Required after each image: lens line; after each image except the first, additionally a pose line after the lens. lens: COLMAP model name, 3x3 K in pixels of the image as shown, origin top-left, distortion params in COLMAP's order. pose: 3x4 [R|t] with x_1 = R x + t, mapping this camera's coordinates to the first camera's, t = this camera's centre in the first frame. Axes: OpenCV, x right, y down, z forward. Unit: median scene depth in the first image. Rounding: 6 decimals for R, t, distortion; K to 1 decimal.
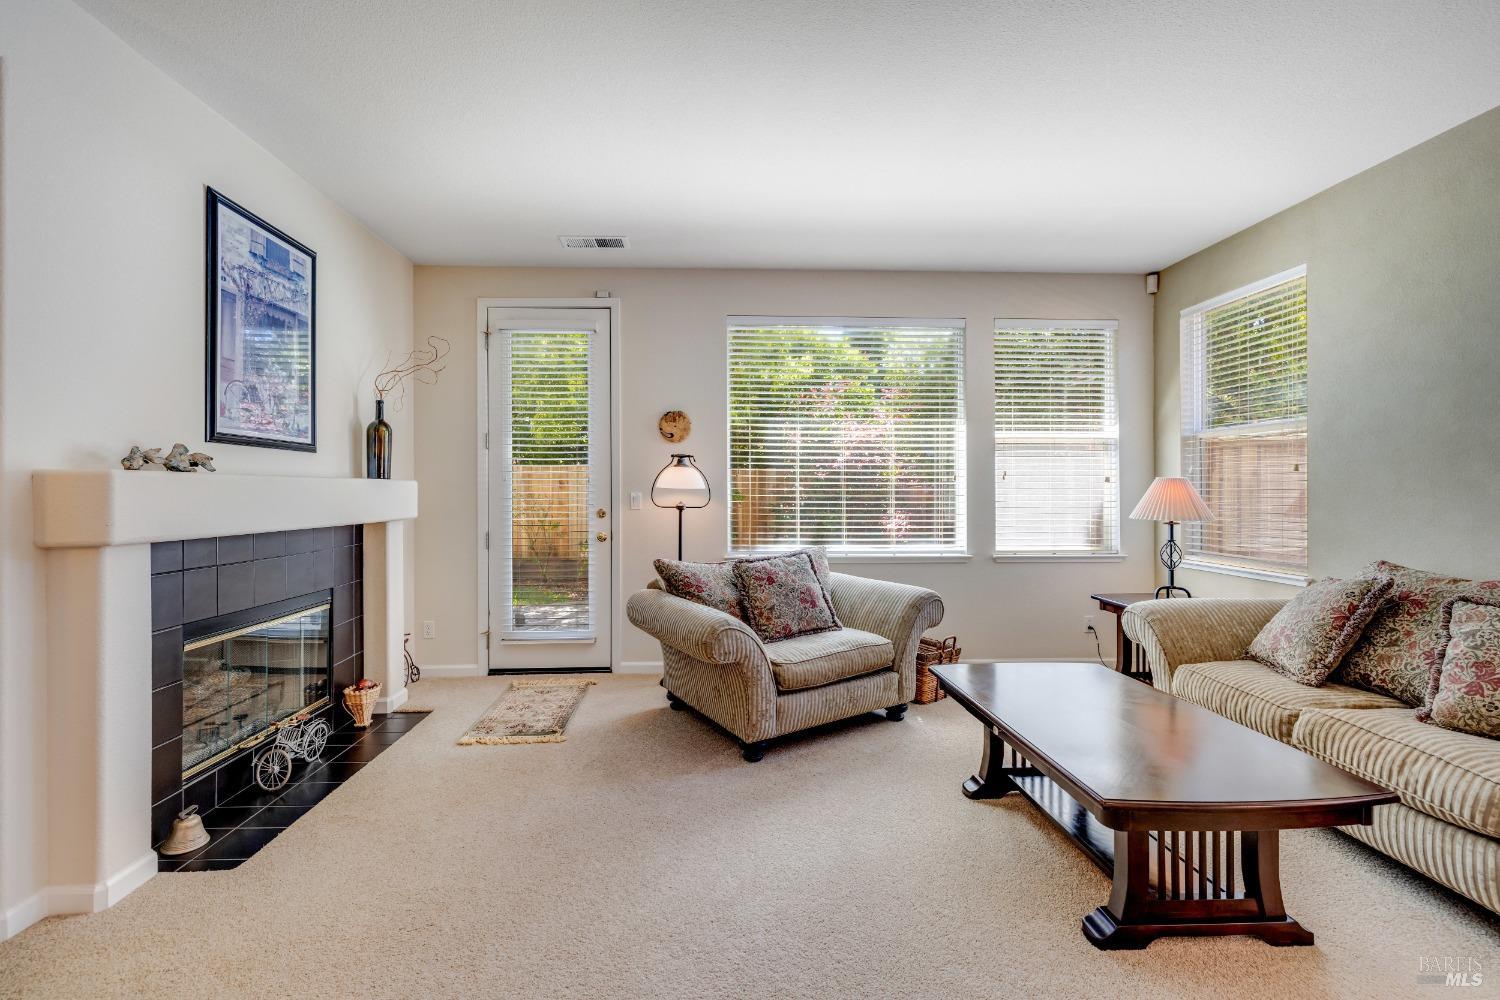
lens RADIAL K [[630.2, 0, 733.9], [0, 630.2, 491.0], [0, 0, 1]] dist [-0.006752, 0.000560]
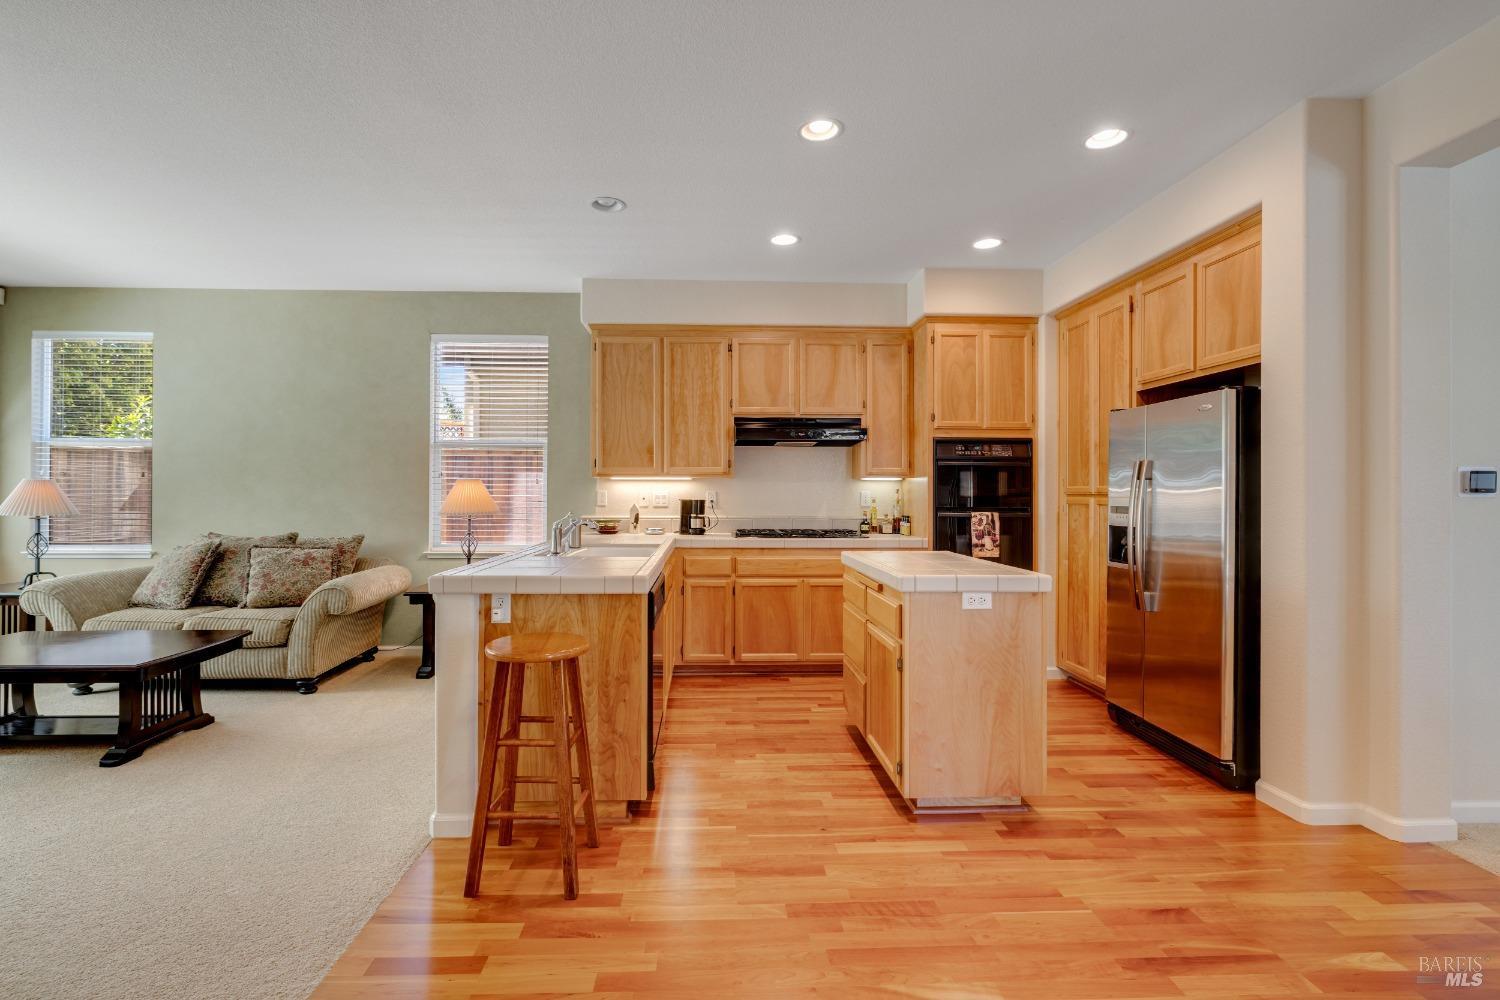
lens RADIAL K [[670.1, 0, 726.4], [0, 670.1, 492.9], [0, 0, 1]] dist [-0.011612, 0.000330]
pose [[-0.000910, 0.003324, 0.999994, -0.601116], [-0.004629, 0.999984, -0.003328, 0.002956], [-0.999989, -0.004632, -0.000895, -0.310804]]
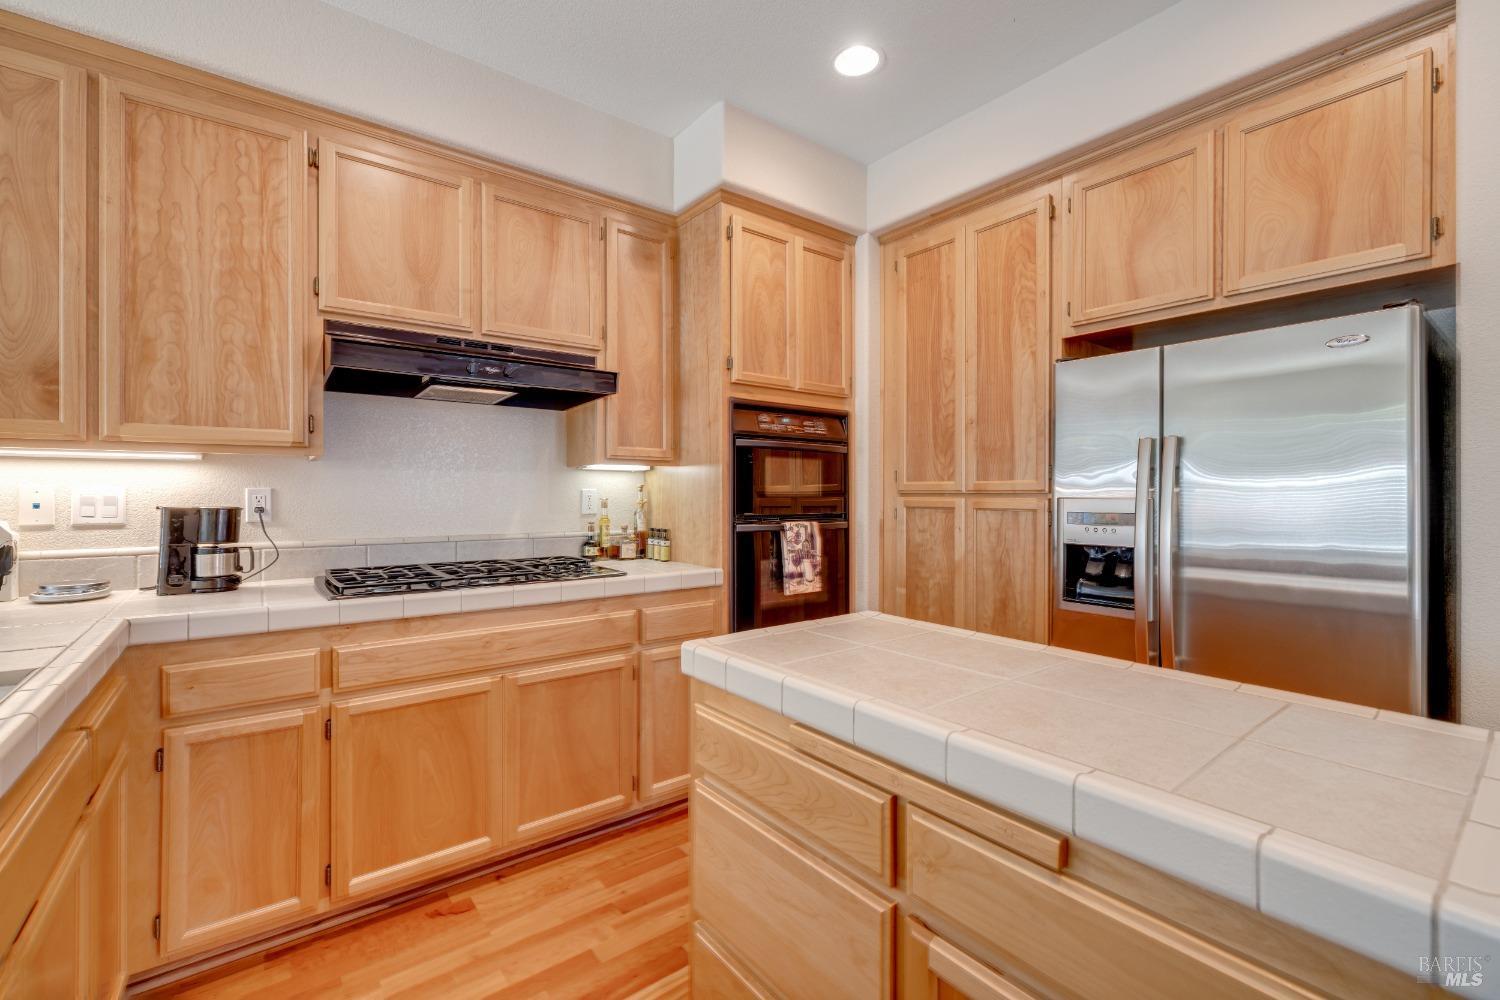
lens RADIAL K [[655.8, 0, 762.0], [0, 655.8, 490.8], [0, 0, 1]] dist [-0.003589, -0.000335]
pose [[-0.588840, 0.004499, 0.808237, 0.115717], [-0.001493, 0.999977, -0.006654, 0.001039], [-0.808248, -0.005124, -0.588819, -0.298753]]
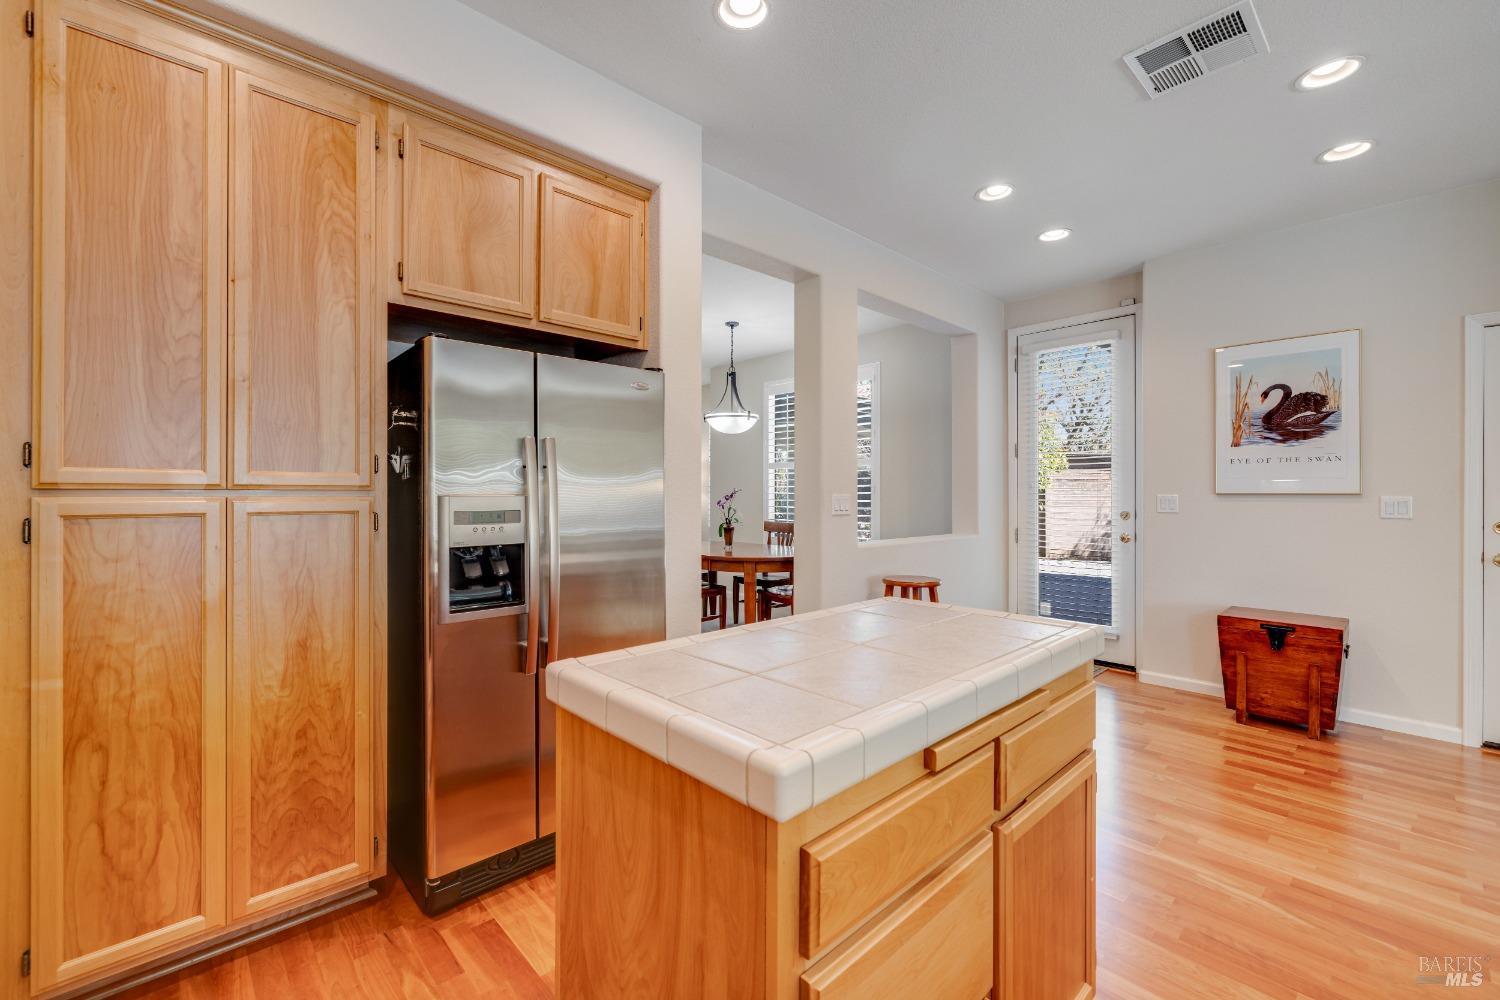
lens RADIAL K [[635.3, 0, 728.2], [0, 635.3, 491.7], [0, 0, 1]] dist [0.000308, -0.000412]
pose [[-0.757464, 0.000352, -0.652877, 0.671524], [0.000681, 1.000000, -0.000250, 0.000363], [0.652877, -0.000634, -0.757464, -0.354222]]
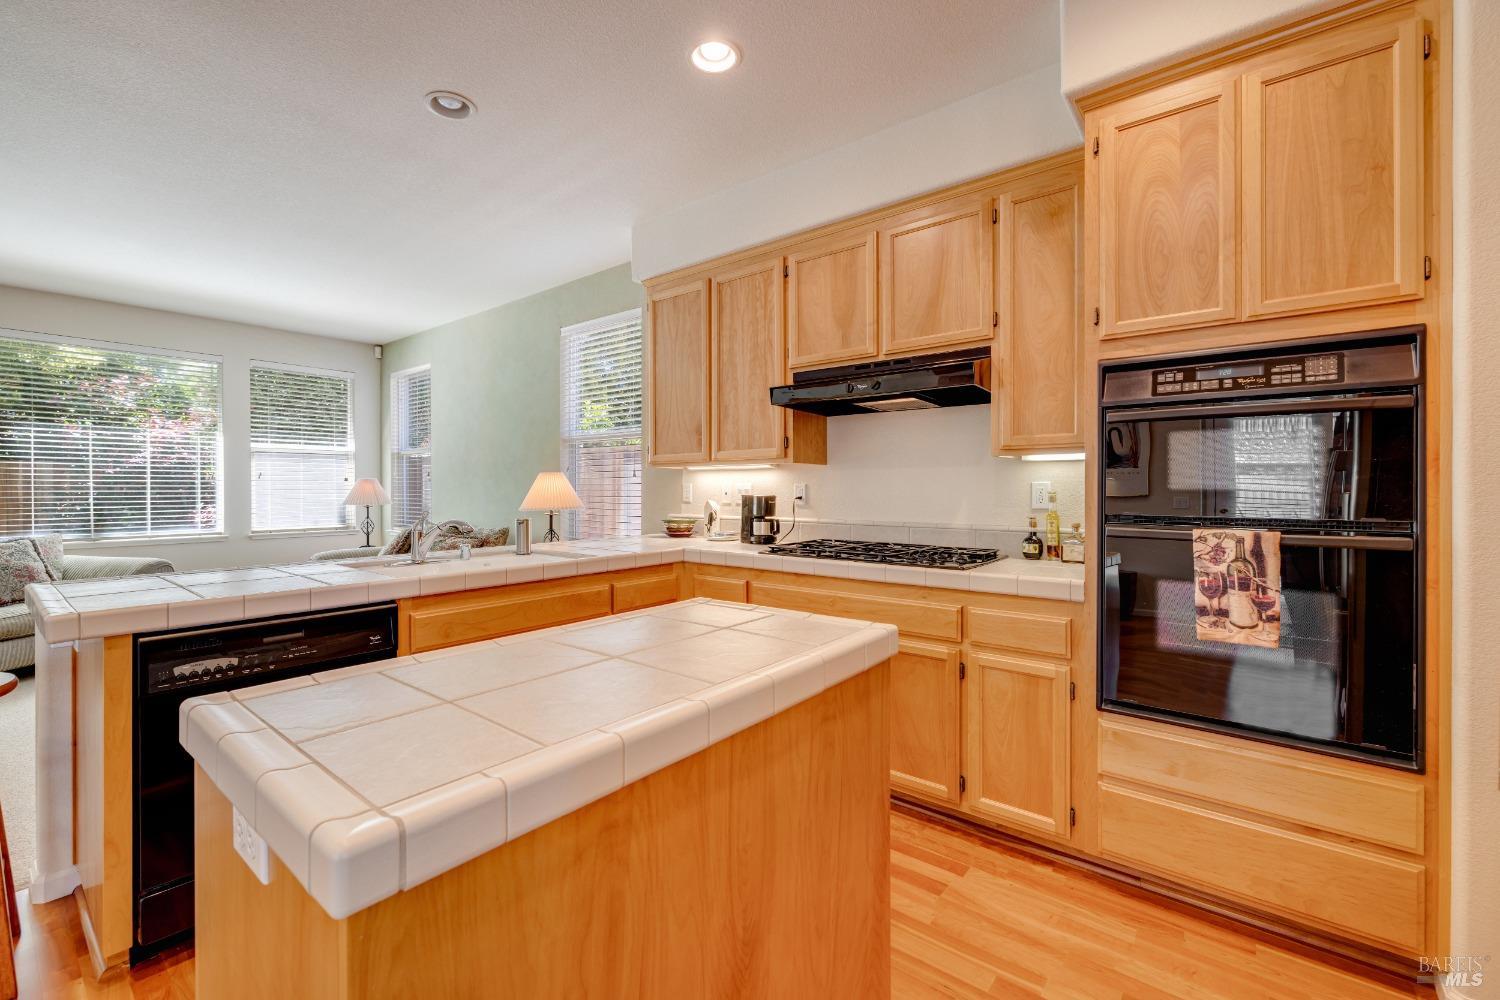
lens RADIAL K [[625.9, 0, 735.7], [0, 625.9, 491.7], [0, 0, 1]] dist [-0.003980, 0.000064]
pose [[0.658497, -0.003781, 0.752574, 0.120580], [-0.000875, 0.999983, 0.005790, 0.001547], [-0.752583, -0.004471, 0.658483, -0.874447]]
